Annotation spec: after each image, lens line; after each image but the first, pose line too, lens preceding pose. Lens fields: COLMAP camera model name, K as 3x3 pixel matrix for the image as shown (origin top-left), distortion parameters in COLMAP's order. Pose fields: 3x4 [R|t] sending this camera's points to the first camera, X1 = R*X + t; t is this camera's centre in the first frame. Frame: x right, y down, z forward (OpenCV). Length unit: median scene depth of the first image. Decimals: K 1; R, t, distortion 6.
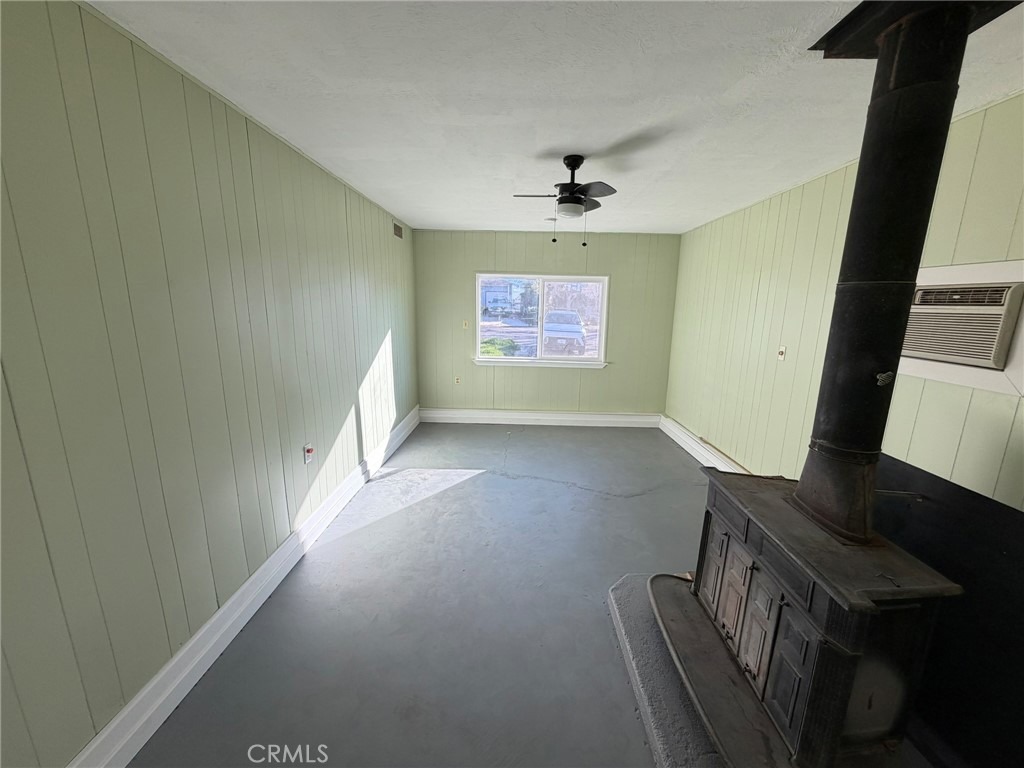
lens RADIAL K [[411.7, 0, 510.4], [0, 411.7, 390.1], [0, 0, 1]] dist [0.000131, 0.000615]
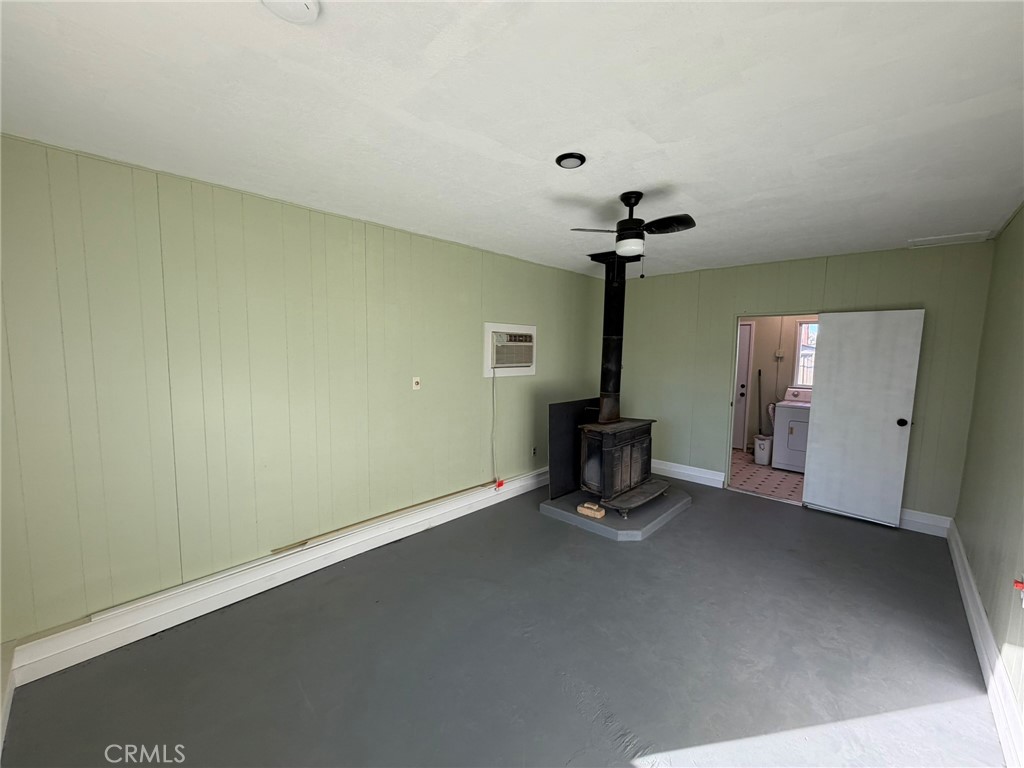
lens RADIAL K [[411.7, 0, 510.1], [0, 411.7, 386.2], [0, 0, 1]] dist [0.000131, 0.000615]
pose [[-0.737107, -0.089936, 0.669765, -0.426470], [0.116979, 0.959162, 0.257537, -0.547714], [-0.665574, 0.268180, -0.696484, 2.608200]]
